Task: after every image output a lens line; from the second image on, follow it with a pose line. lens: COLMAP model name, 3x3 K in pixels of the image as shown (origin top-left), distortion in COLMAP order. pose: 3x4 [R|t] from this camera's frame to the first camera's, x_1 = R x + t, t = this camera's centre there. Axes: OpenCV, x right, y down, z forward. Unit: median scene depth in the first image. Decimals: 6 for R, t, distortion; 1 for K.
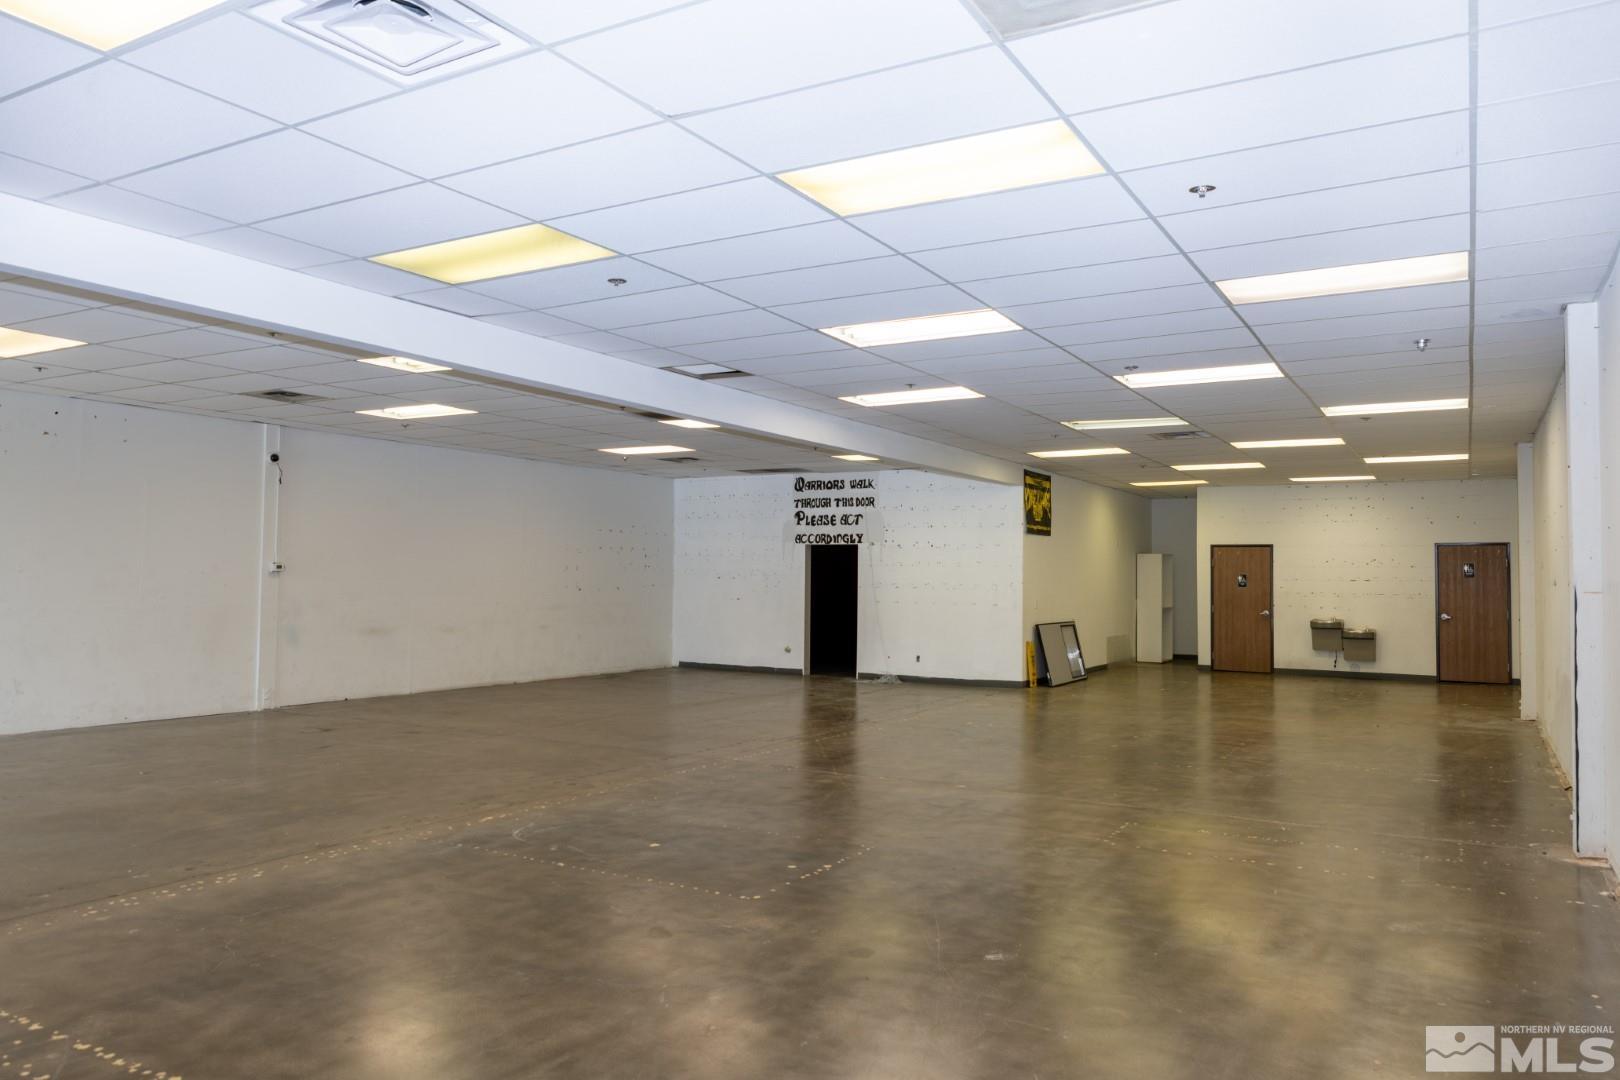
lens RADIAL K [[1130.6, 0, 817.7], [0, 1130.6, 536.0], [0, 0, 1]] dist [0.001728, 0.000307]
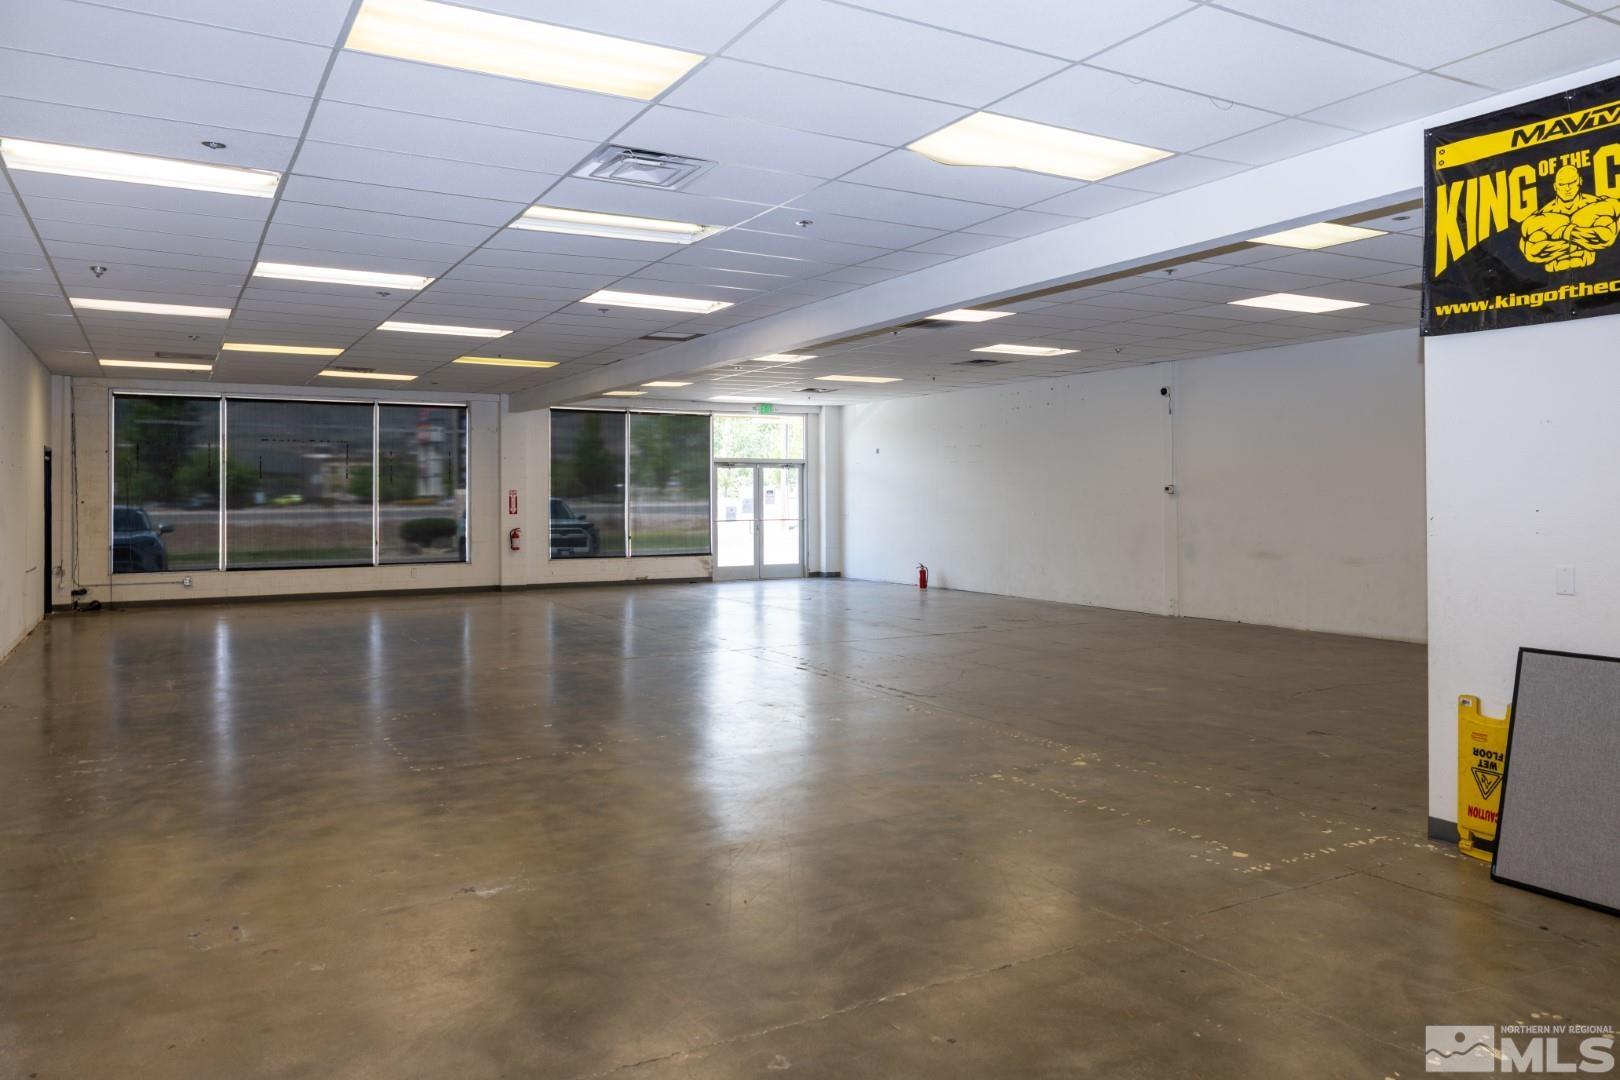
lens RADIAL K [[1130.6, 0, 817.7], [0, 1130.6, 536.0], [0, 0, 1]] dist [0.001728, 0.000307]
pose [[-0.492433, 0.013468, -0.870246, 0.659704], [0.024825, 0.999691, 0.001424, 0.063328], [0.869996, -0.020903, -0.492615, 1.243814]]
